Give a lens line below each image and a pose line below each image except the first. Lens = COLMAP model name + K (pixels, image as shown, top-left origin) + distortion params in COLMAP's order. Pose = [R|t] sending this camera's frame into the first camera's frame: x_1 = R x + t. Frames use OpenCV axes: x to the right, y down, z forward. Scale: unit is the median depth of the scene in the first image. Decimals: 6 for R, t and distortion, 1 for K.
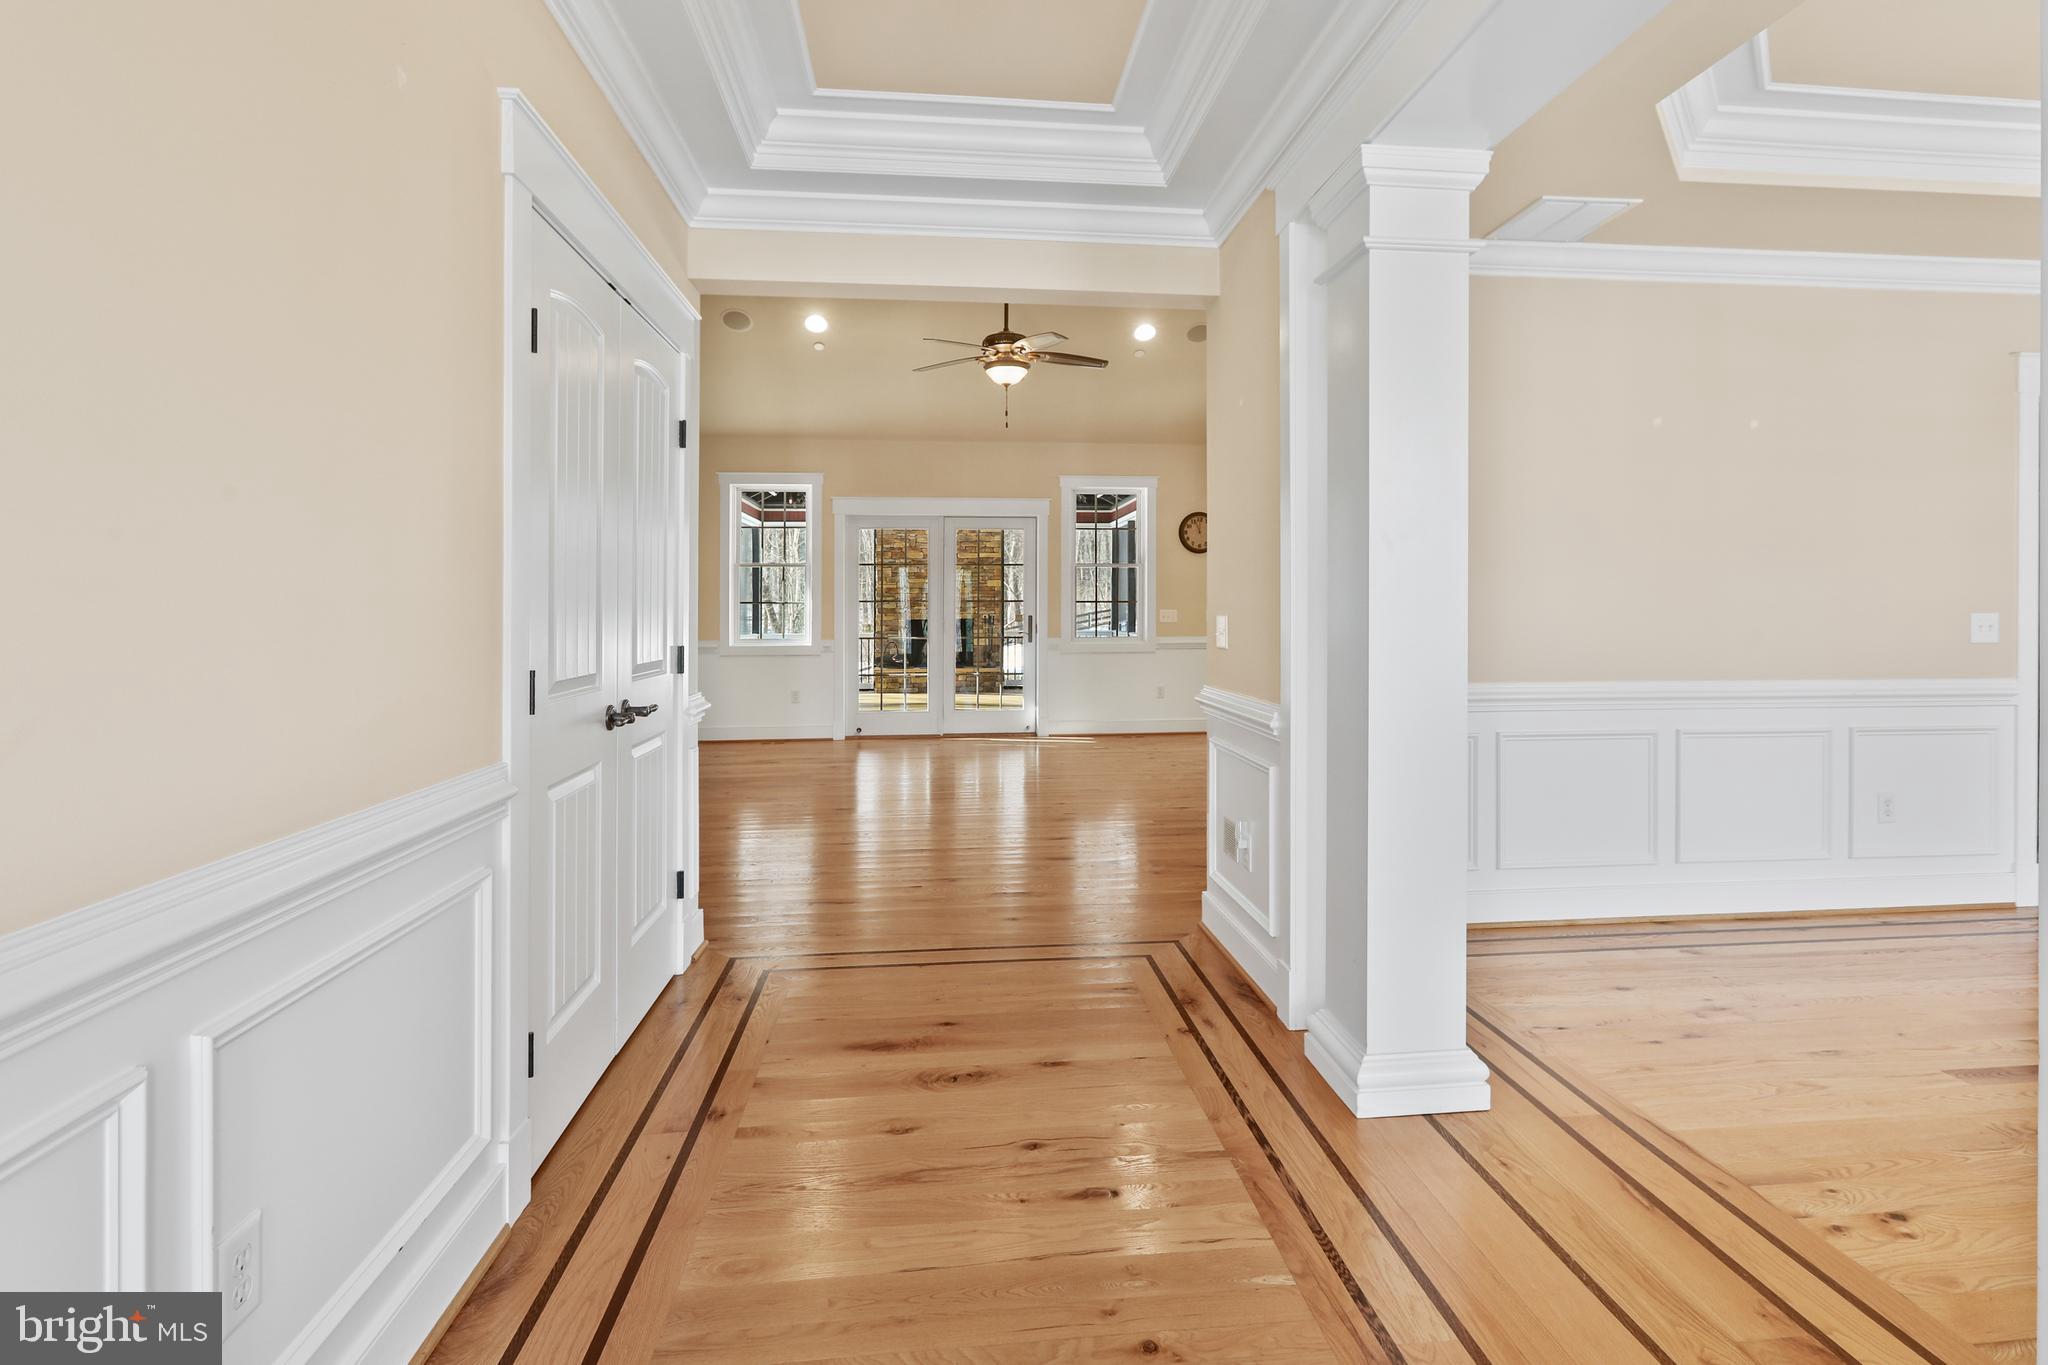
lens RADIAL K [[931.6, 0, 1031.7], [0, 931.6, 612.0], [0, 0, 1]] dist [0.000572, 0.000125]
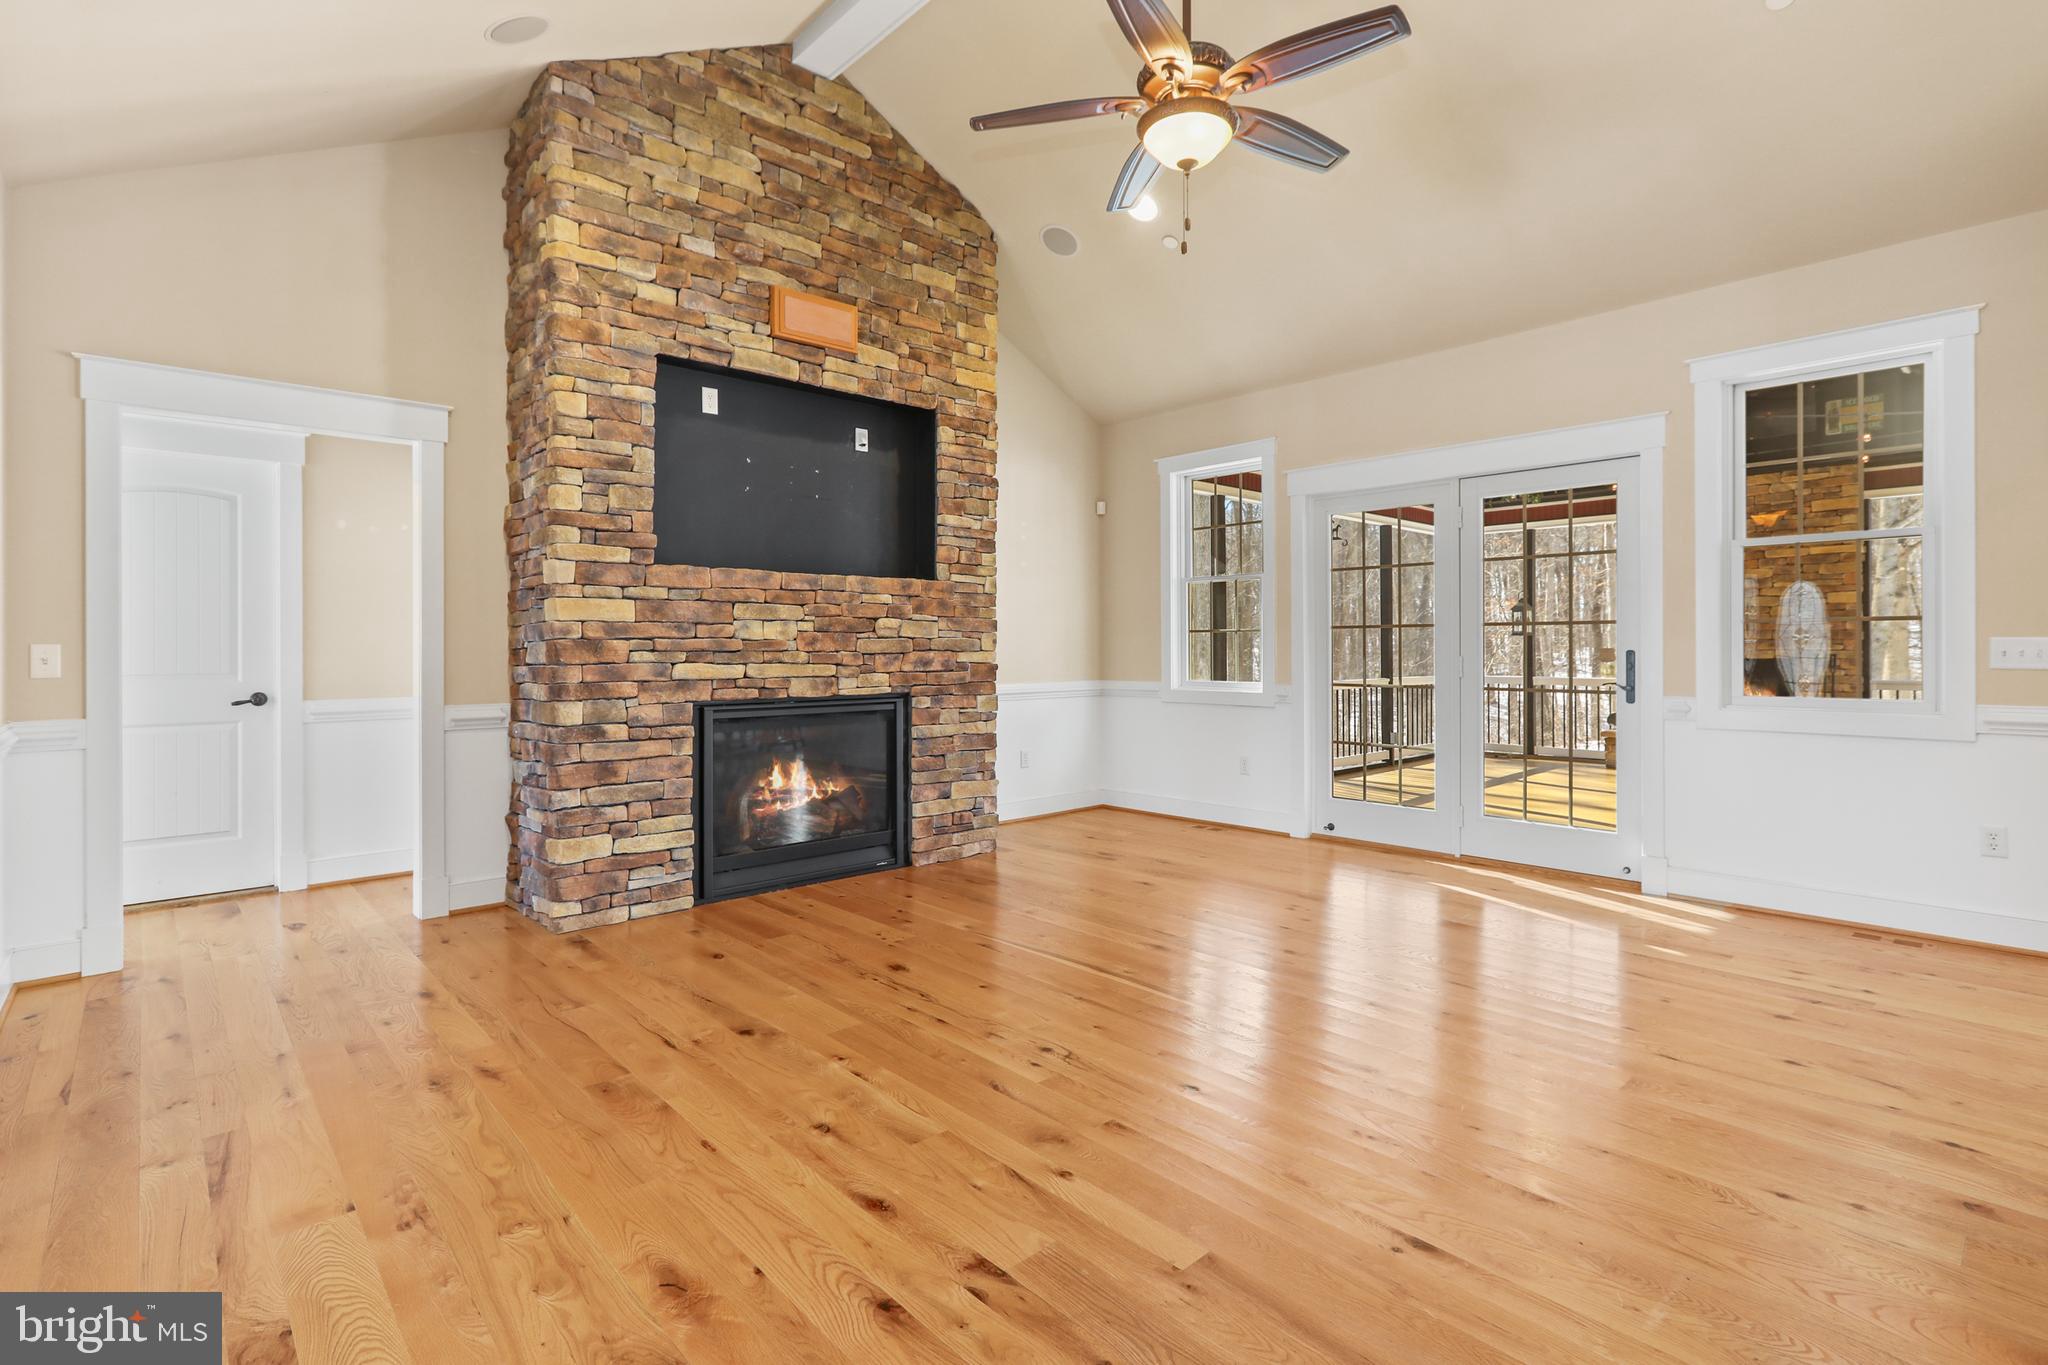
lens RADIAL K [[961.8, 0, 1060.9], [0, 961.8, 652.3], [0, 0, 1]] dist [0.000280, 0.000369]
pose [[0.611967, 0.003396, -0.790876, 0.224911], [-0.002008, 0.999994, 0.002740, 0.004413], [0.790881, -0.000089, 0.611970, 0.441929]]
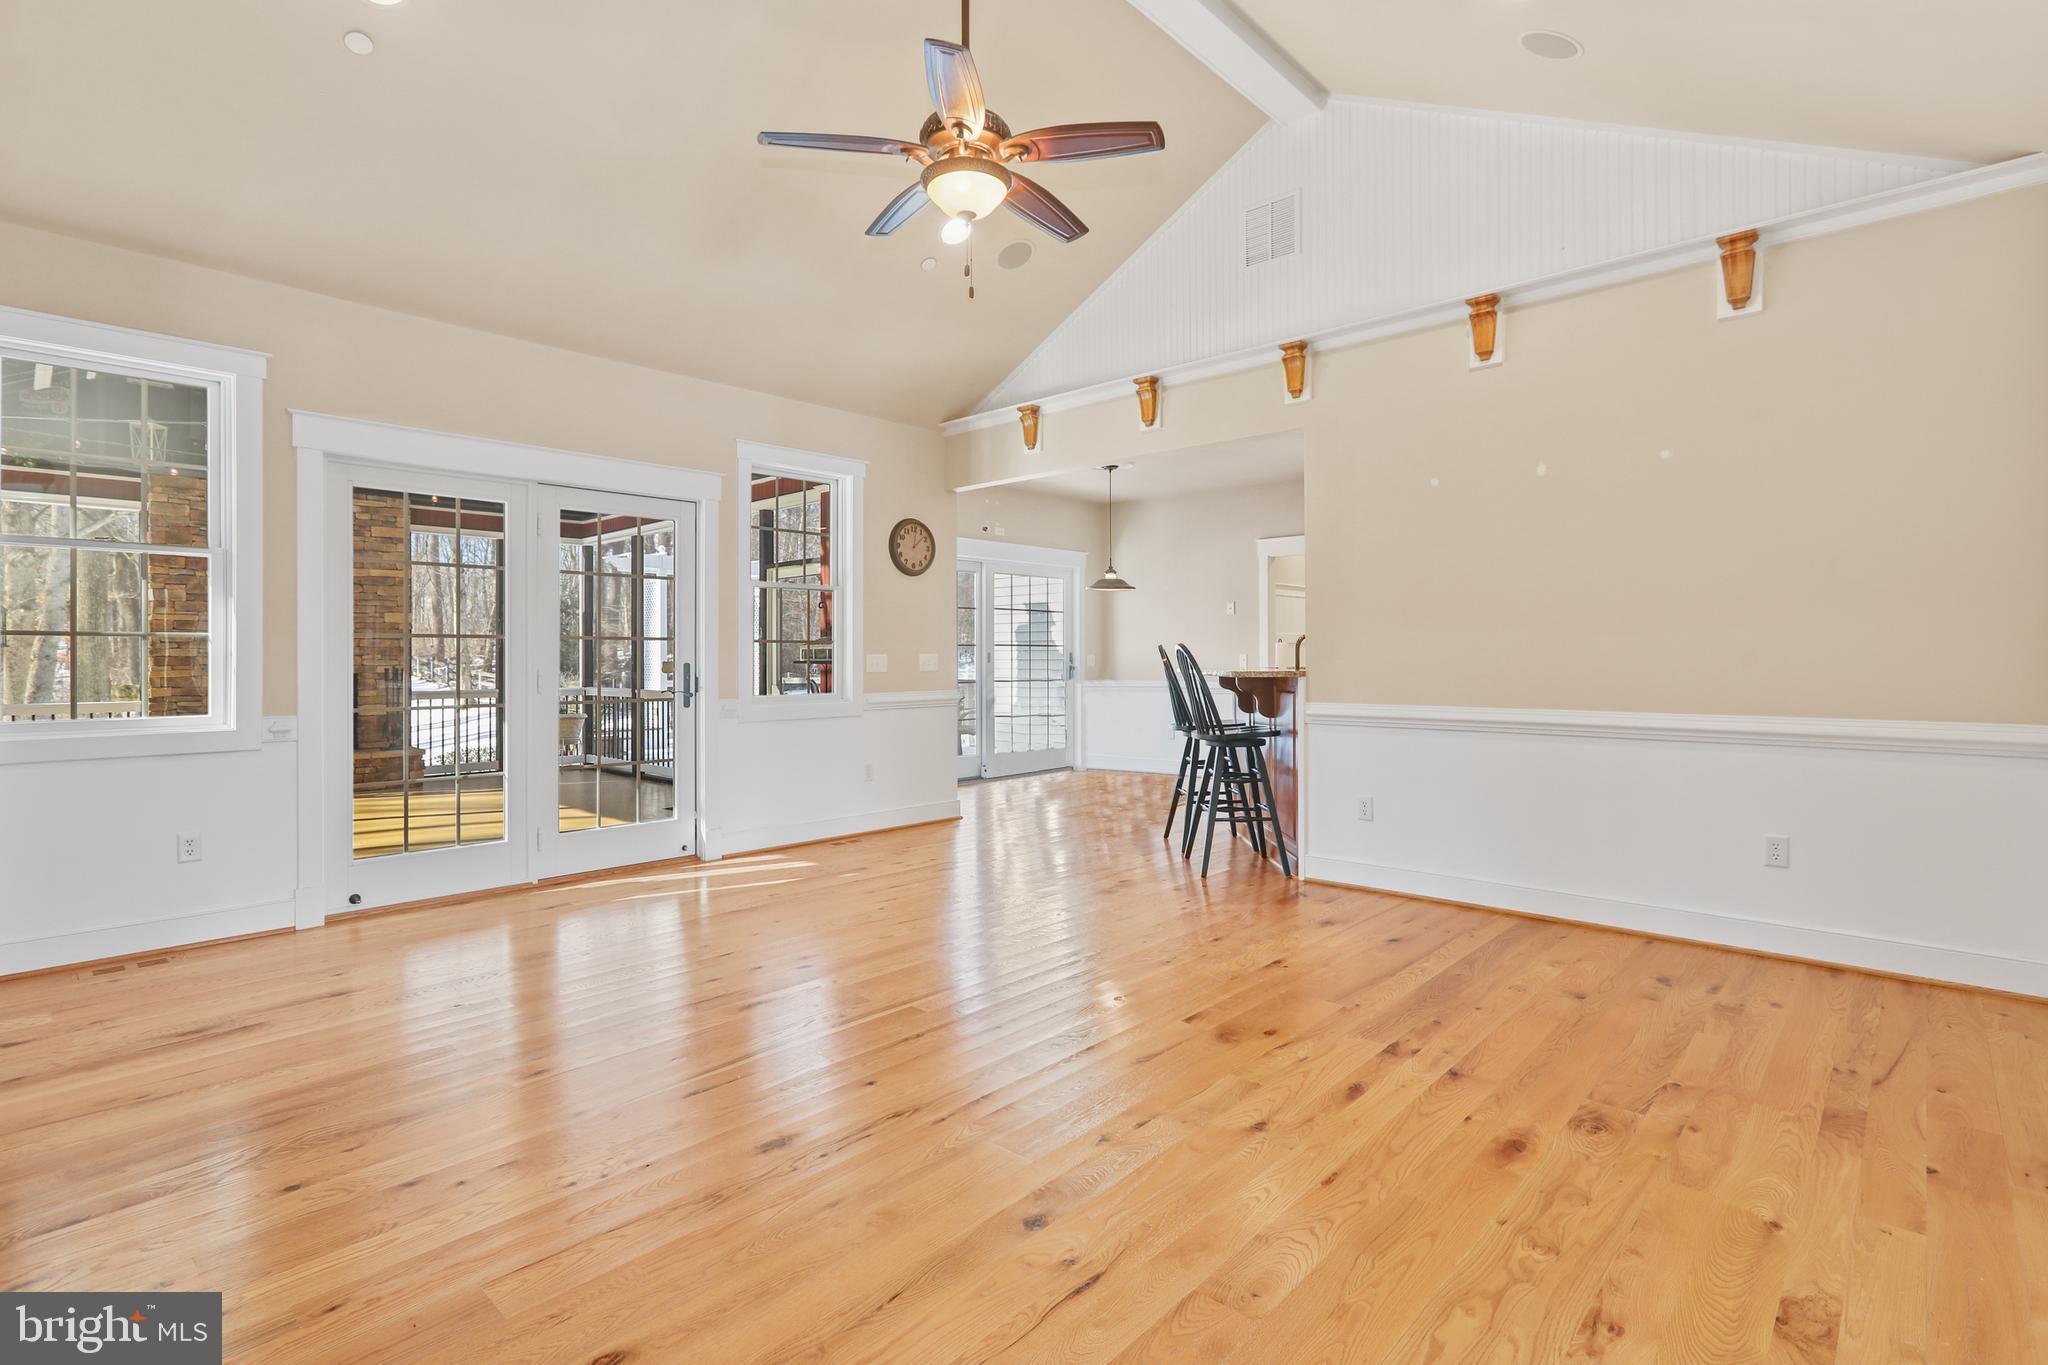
lens RADIAL K [[956.6, 0, 1022.1], [0, 956.6, 664.9], [0, 0, 1]] dist [-0.000420, 0.000245]
pose [[0.760205, -0.005371, 0.649661, -0.242646], [0.006027, 0.999981, 0.001214, 0.005989], [-0.649655, 0.002993, 0.760223, 0.391484]]
